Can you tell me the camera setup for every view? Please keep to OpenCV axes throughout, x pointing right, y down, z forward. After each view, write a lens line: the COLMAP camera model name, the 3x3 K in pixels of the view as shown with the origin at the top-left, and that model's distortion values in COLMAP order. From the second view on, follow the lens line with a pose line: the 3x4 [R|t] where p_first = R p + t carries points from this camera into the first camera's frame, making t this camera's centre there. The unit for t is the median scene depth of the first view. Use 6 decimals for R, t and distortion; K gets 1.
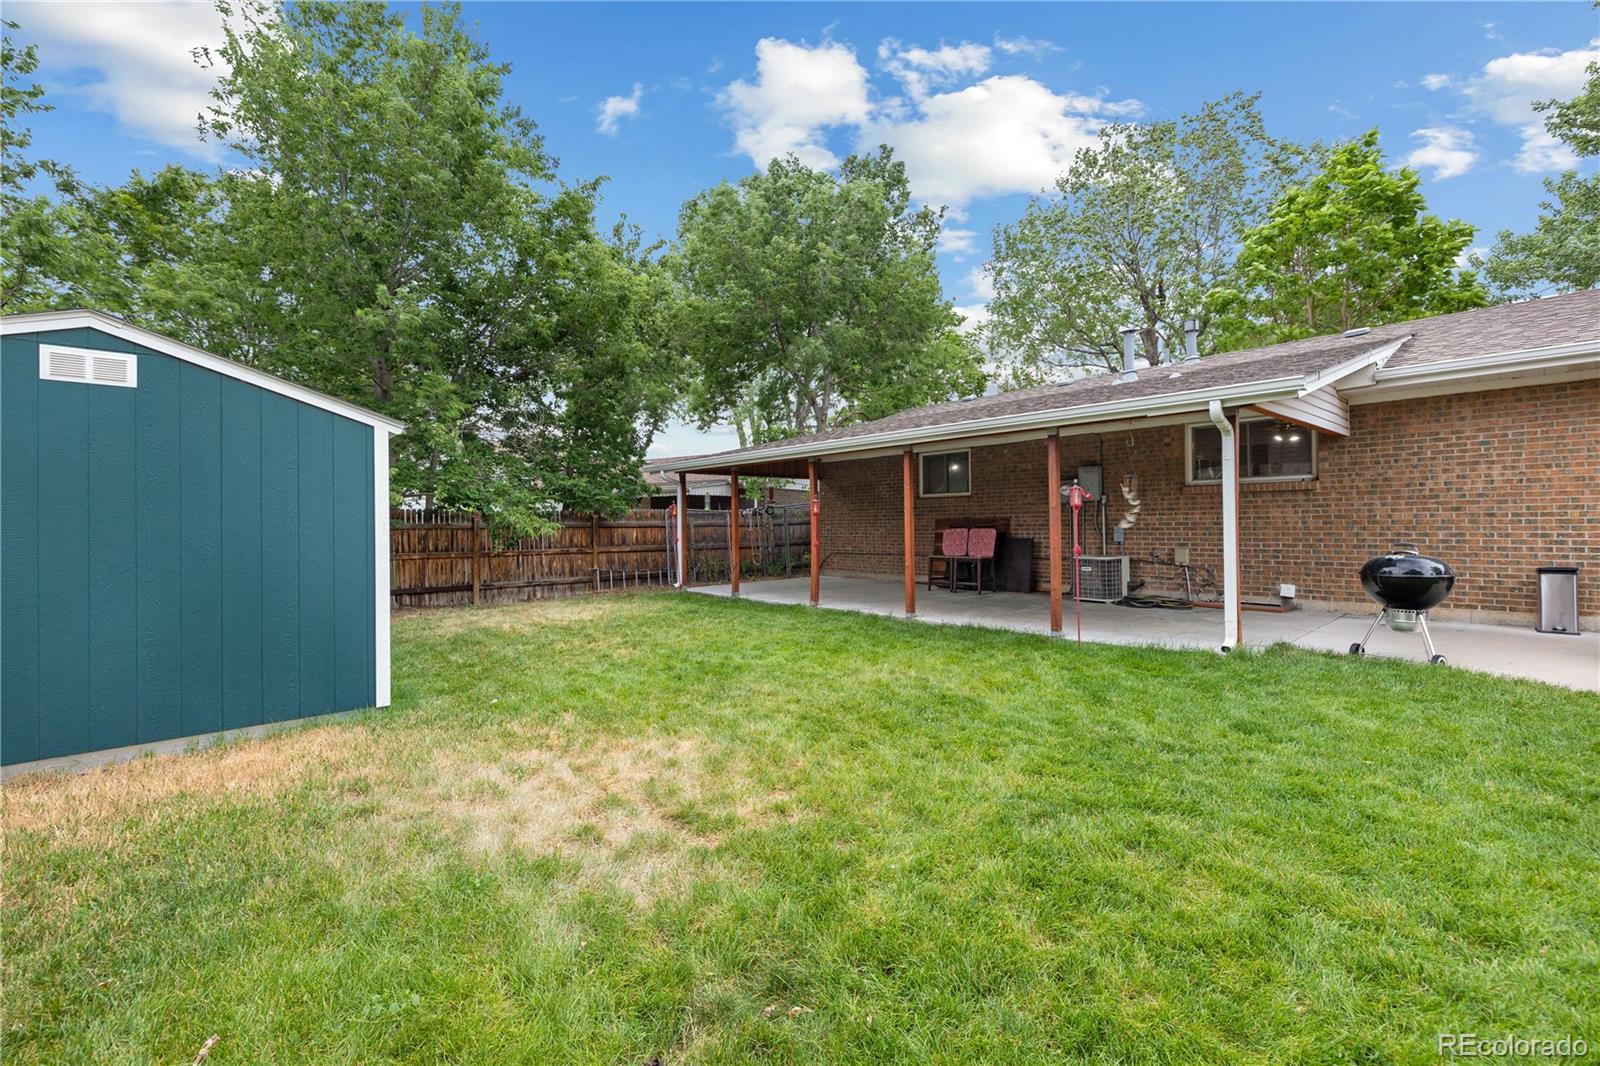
lens RADIAL K [[682.1, 0, 787.7], [0, 682.1, 518.9], [0, 0, 1]] dist [-0.001286, 0.001174]
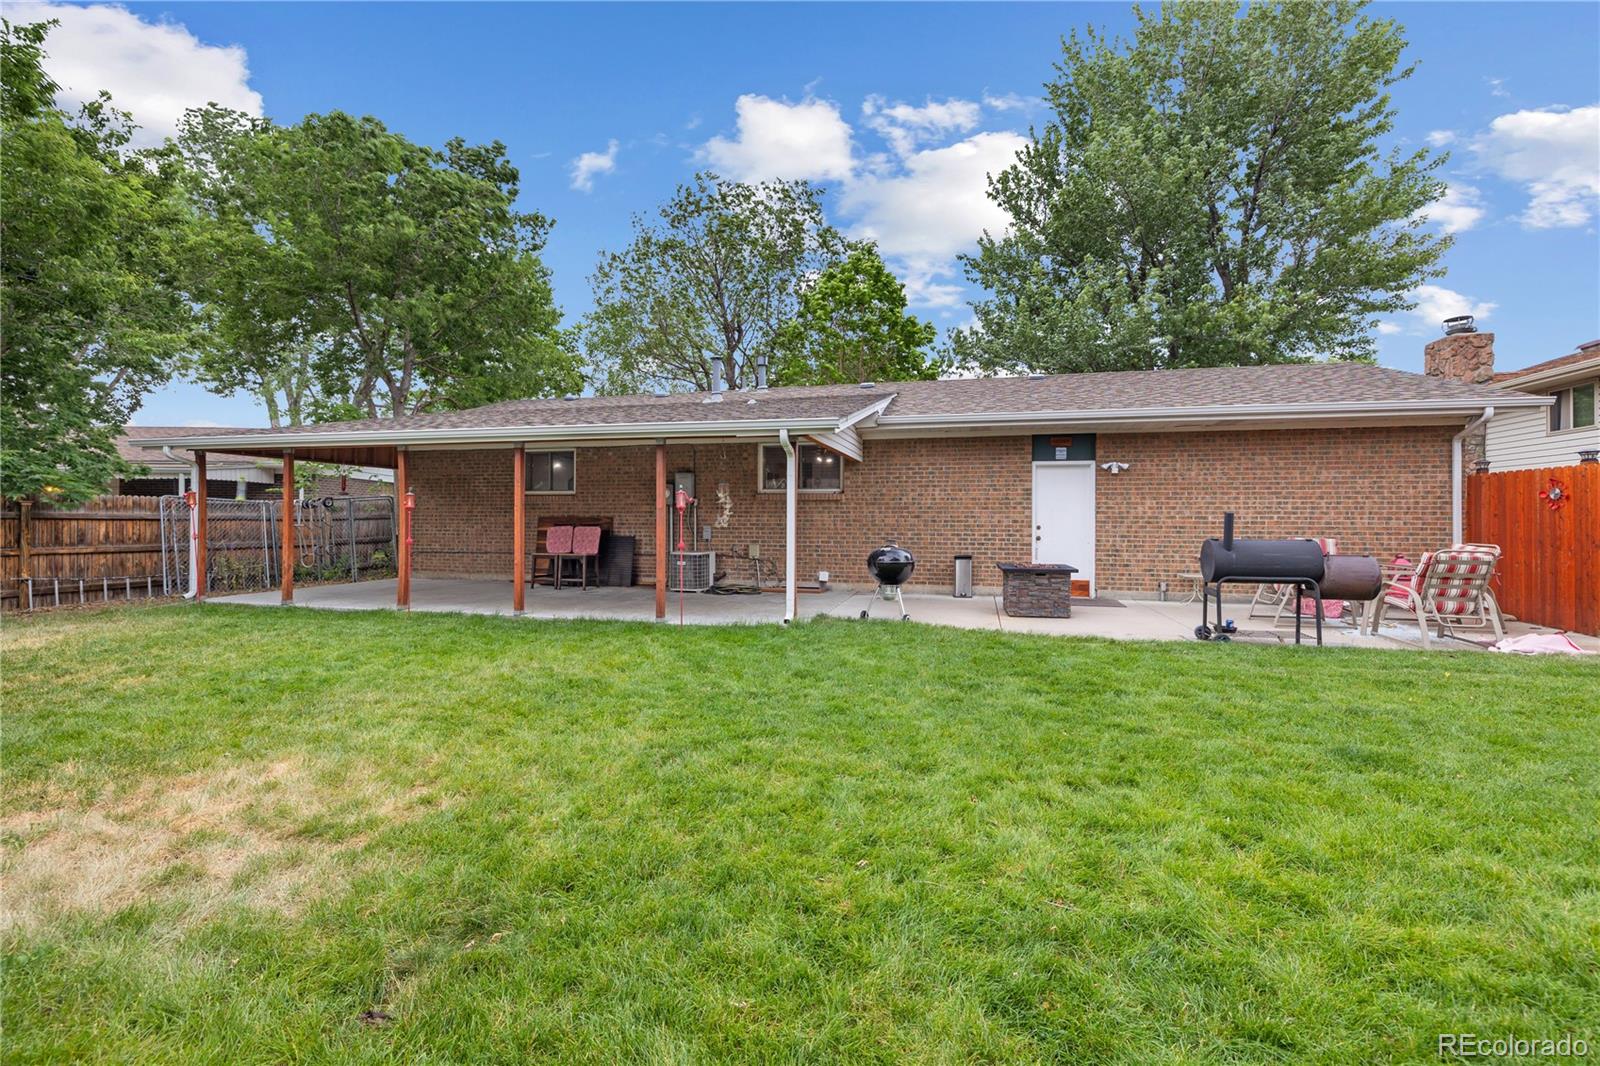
lens RADIAL K [[682.1, 0, 804.3], [0, 682.1, 520.2], [0, 0, 1]] dist [-0.001286, 0.001174]
pose [[0.819862, 0.016284, 0.572330, -0.080552], [-0.018429, 0.999828, -0.002048, 0.000145], [-0.572265, -0.008868, 0.820021, -0.087272]]
